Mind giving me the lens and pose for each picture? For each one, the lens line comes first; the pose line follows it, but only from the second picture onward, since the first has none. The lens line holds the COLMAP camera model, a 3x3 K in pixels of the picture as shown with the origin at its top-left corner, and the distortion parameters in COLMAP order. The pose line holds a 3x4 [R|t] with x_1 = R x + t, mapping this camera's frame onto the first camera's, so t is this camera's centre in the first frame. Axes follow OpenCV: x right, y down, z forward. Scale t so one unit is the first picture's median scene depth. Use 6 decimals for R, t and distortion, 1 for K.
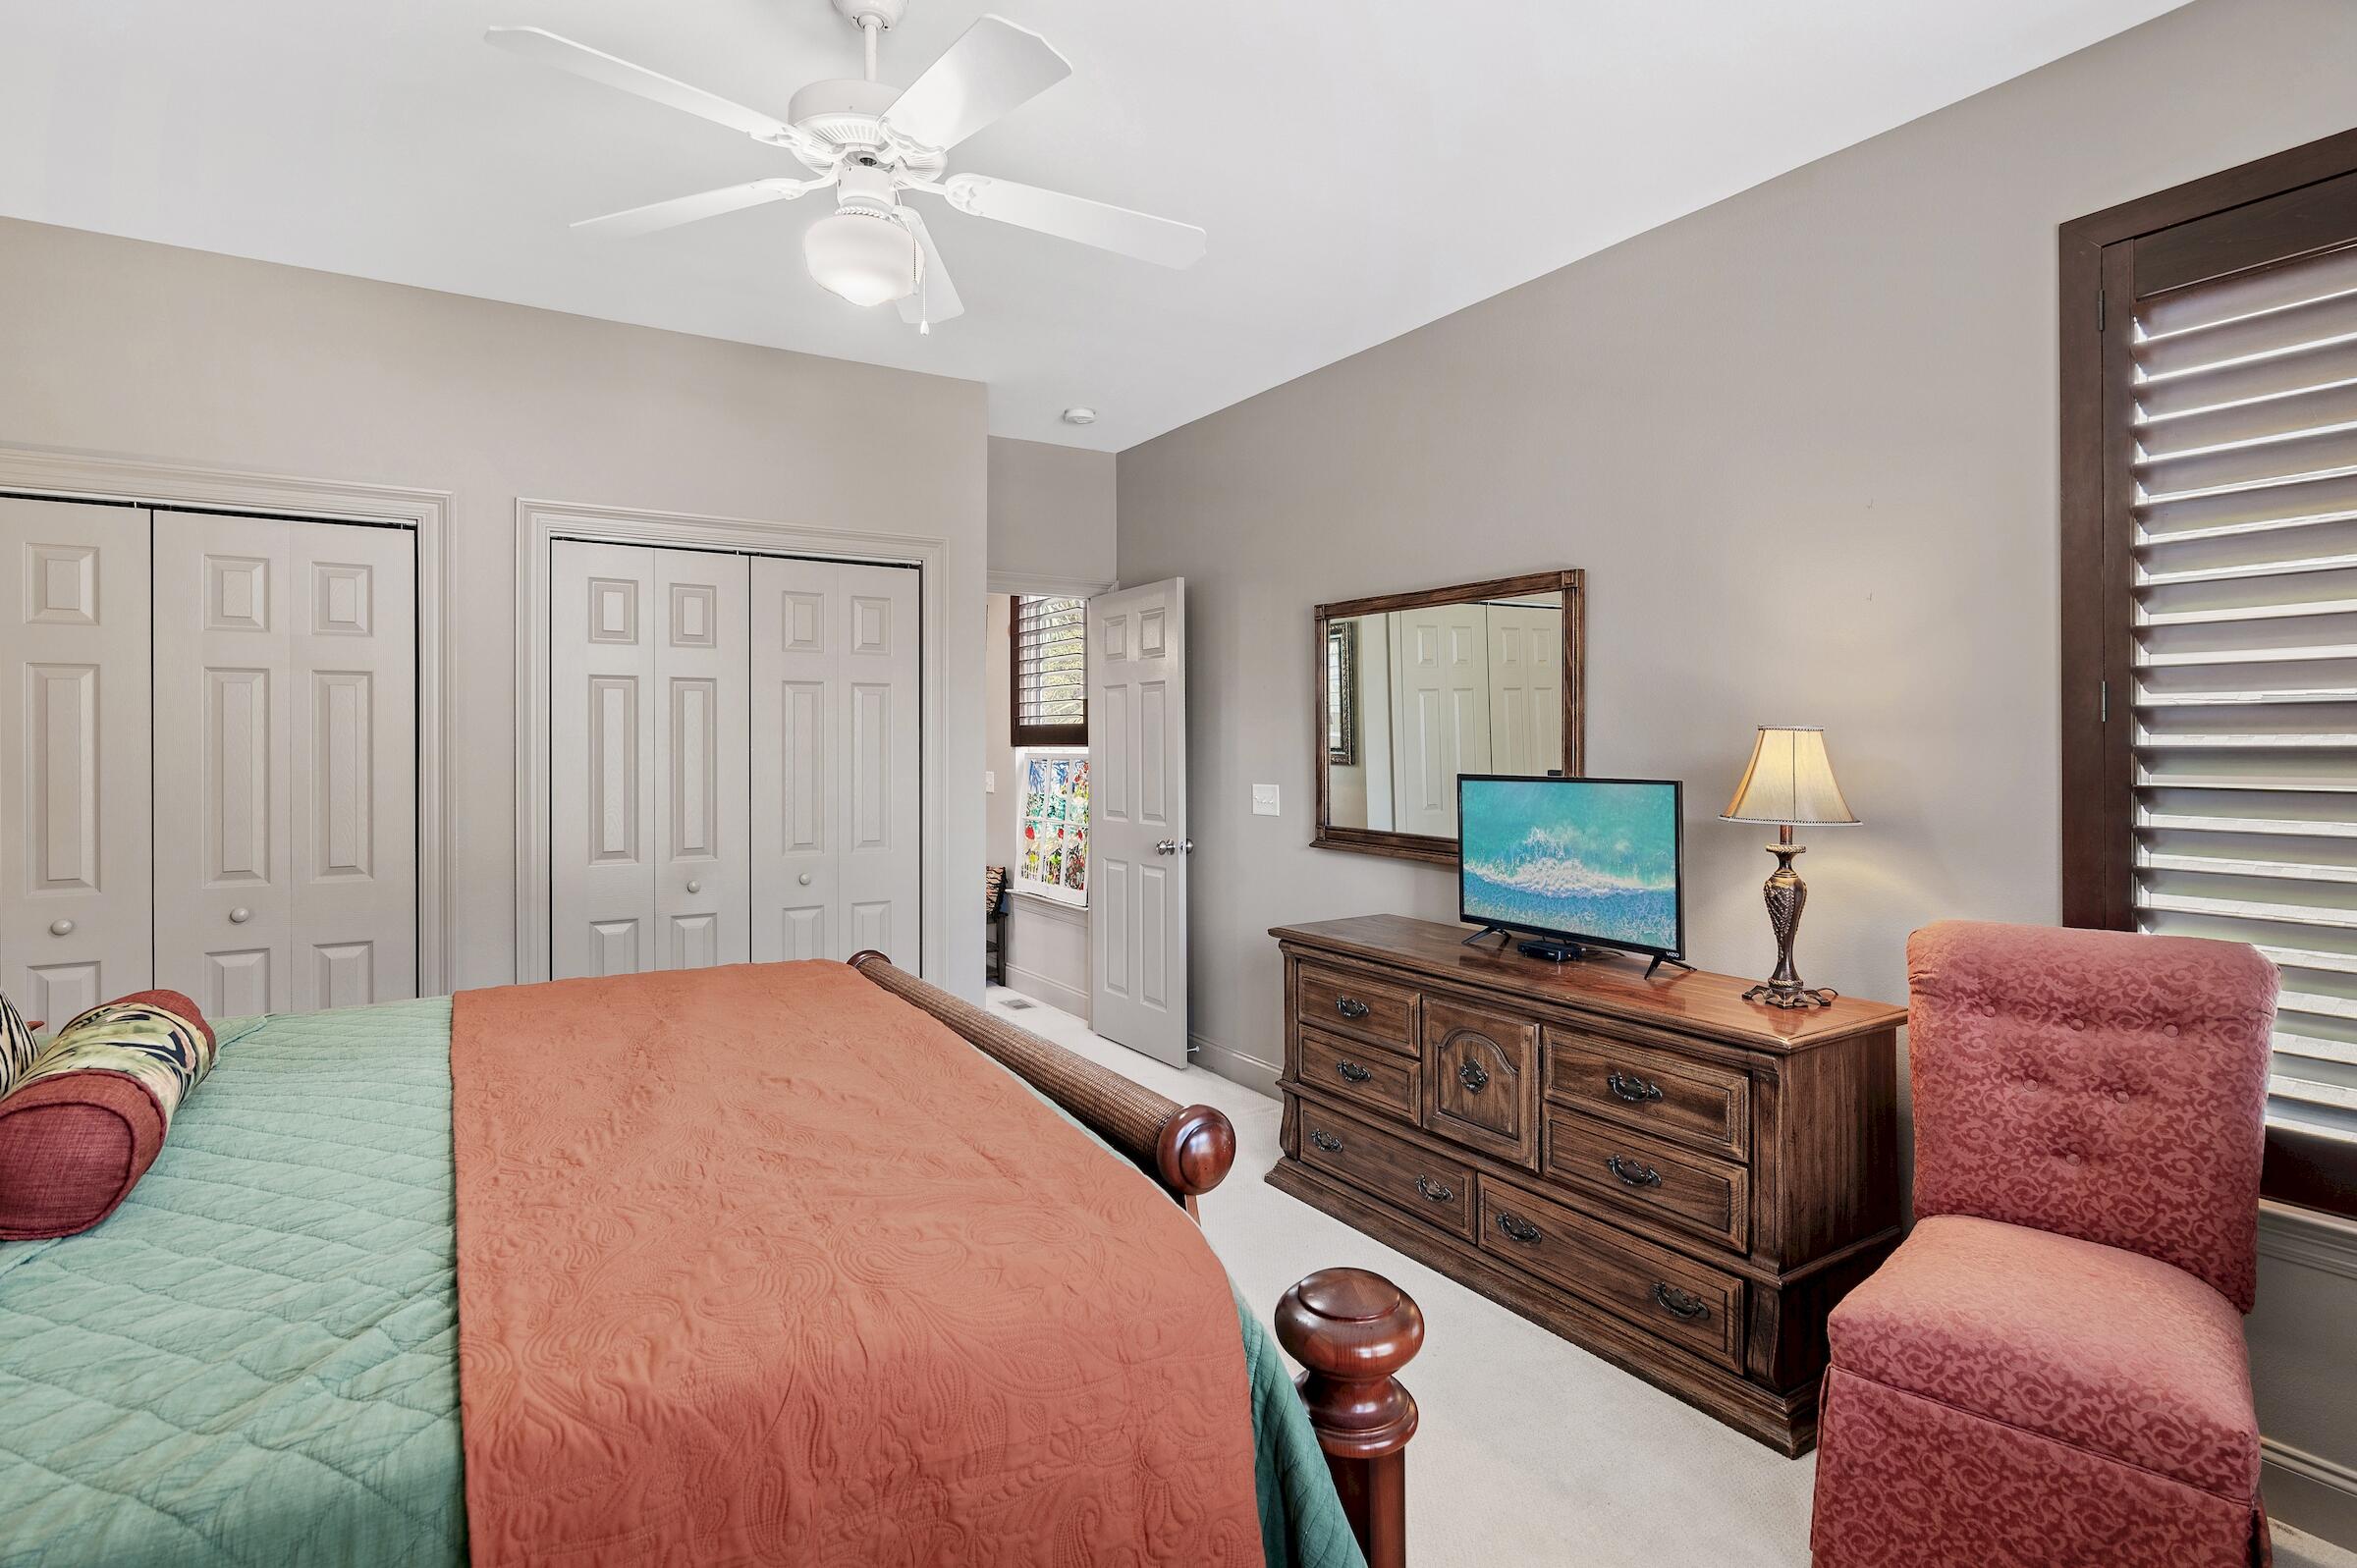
lens RADIAL K [[1170.6, 0, 1181.6], [0, 1170.6, 738.8], [0, 0, 1]] dist [-0.006275, 0.001015]
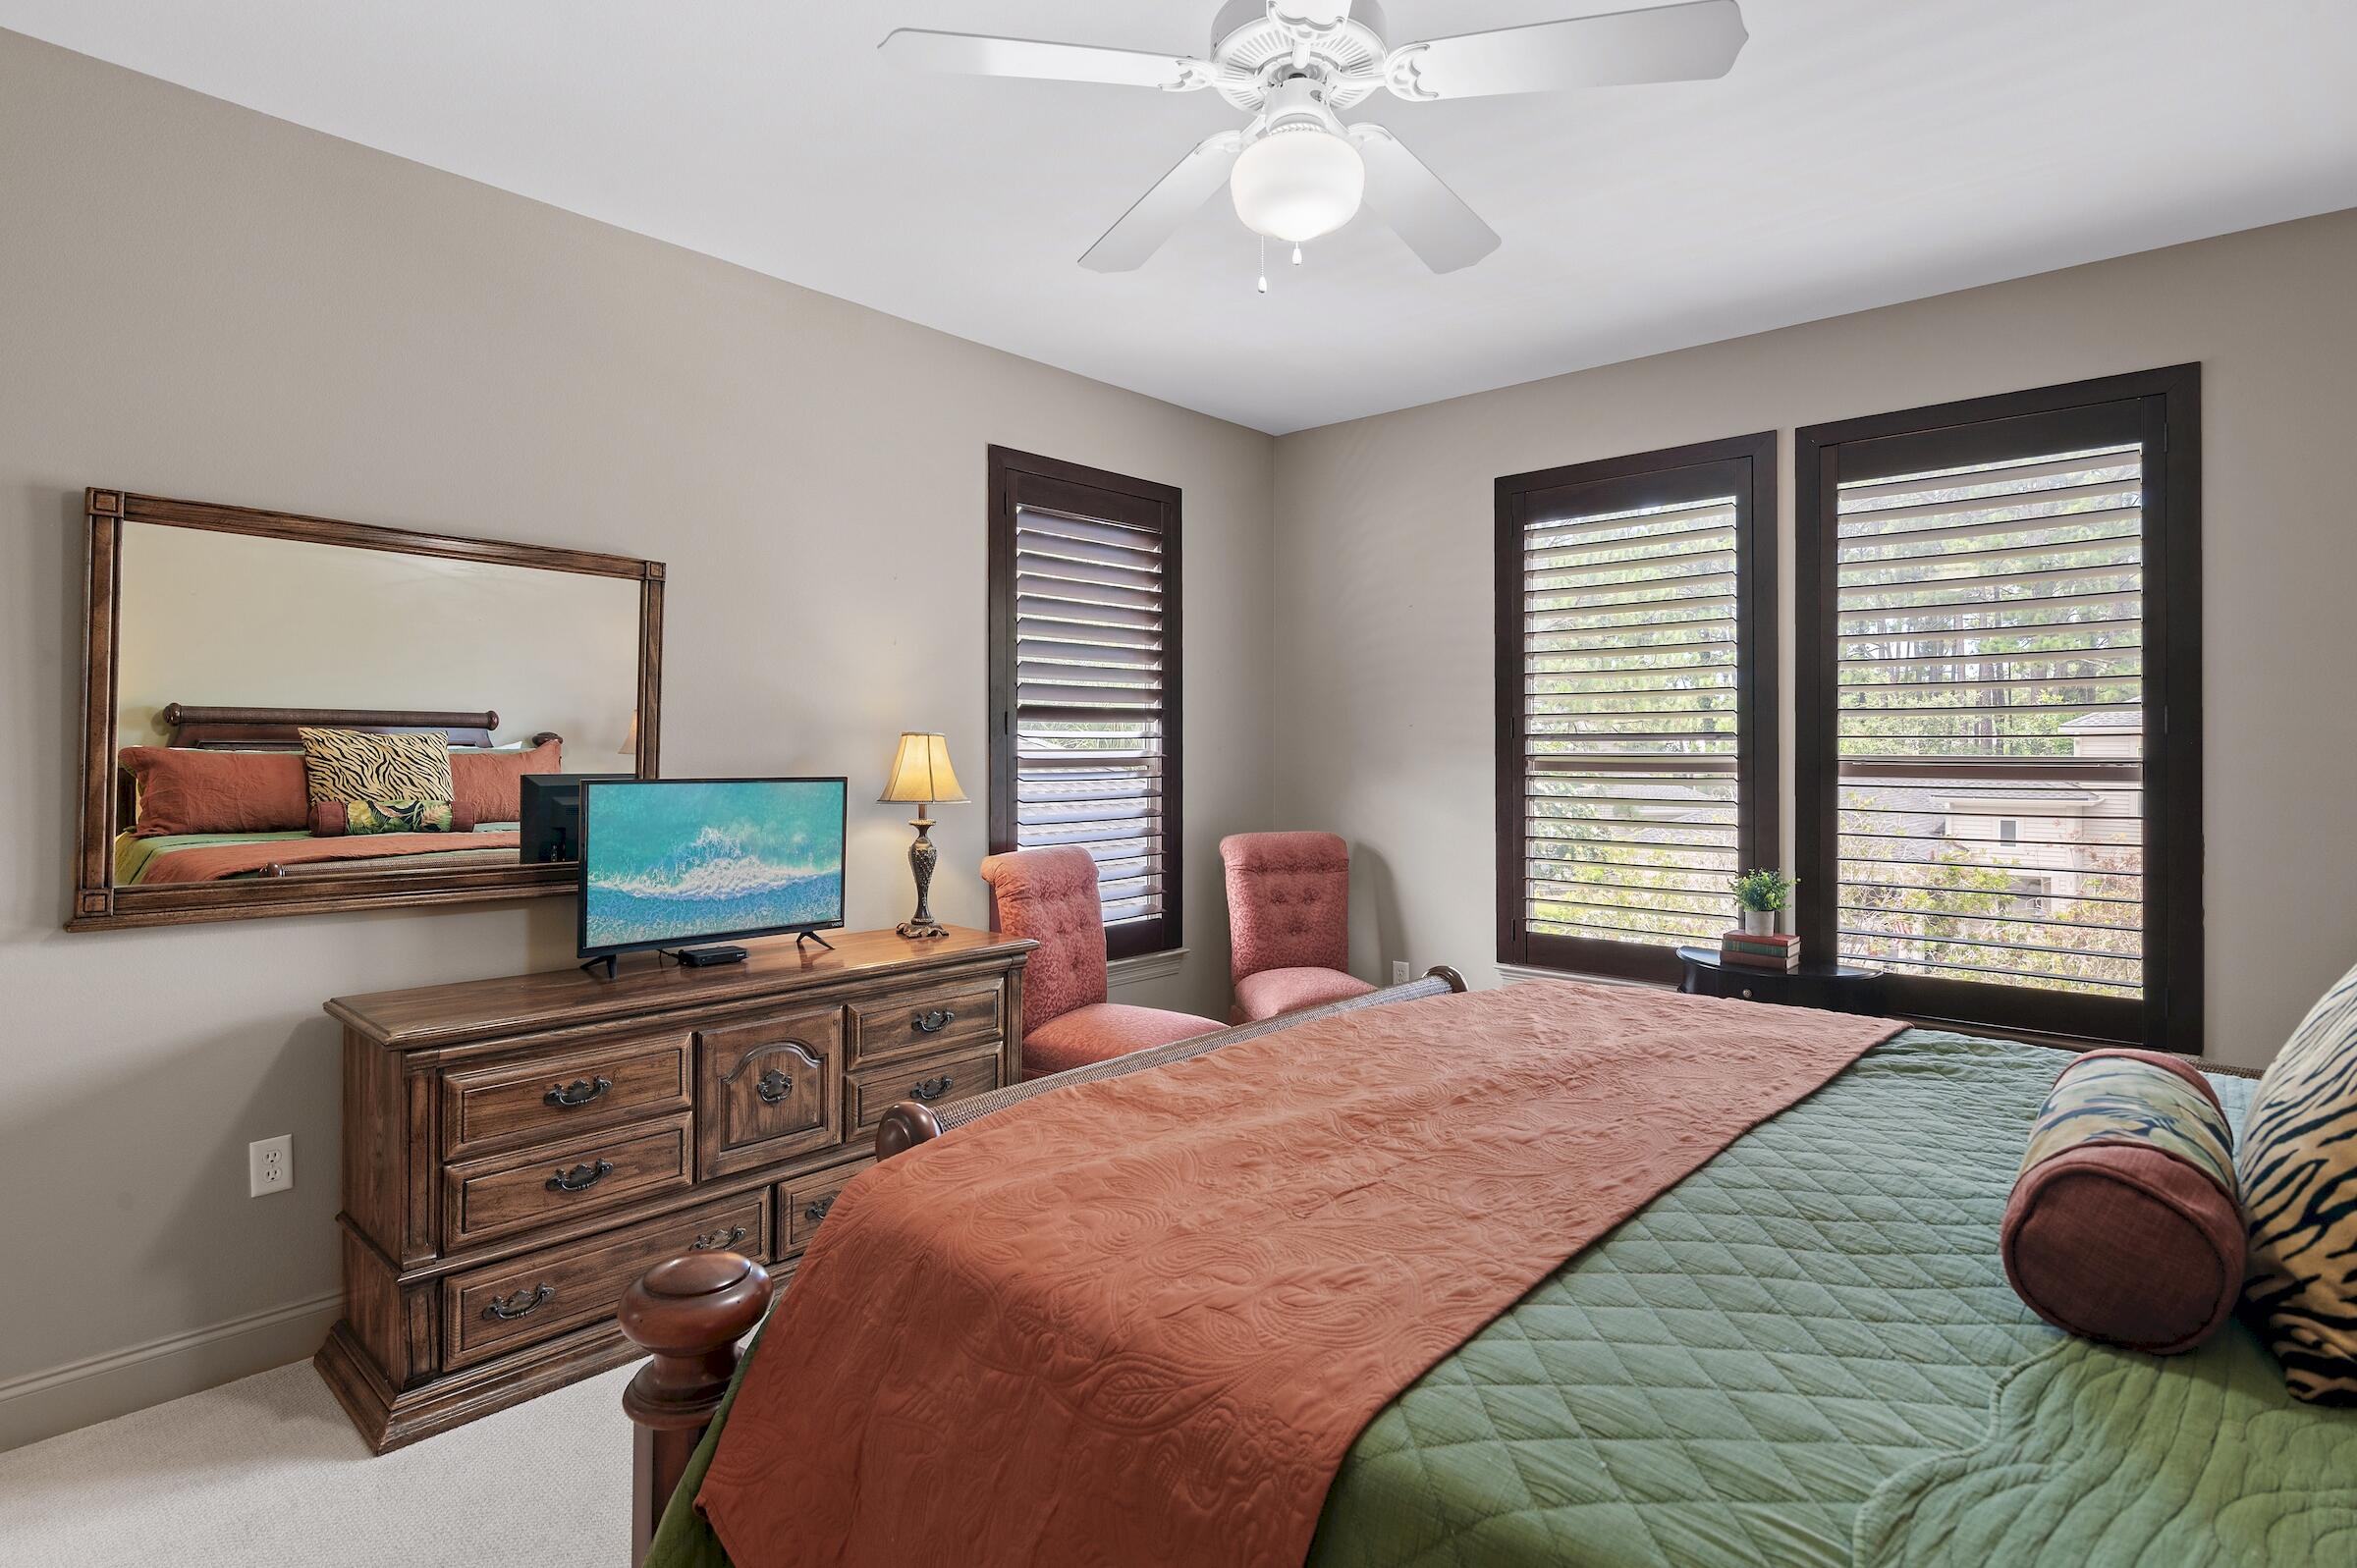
lens RADIAL K [[1170.6, 0, 1181.6], [0, 1170.6, 738.8], [0, 0, 1]] dist [-0.006275, 0.001015]
pose [[-0.264739, 0.013801, 0.964221, -0.763235], [-0.008571, 0.999824, -0.016664, 0.014589], [-0.964282, -0.012676, -0.264574, 0.926481]]
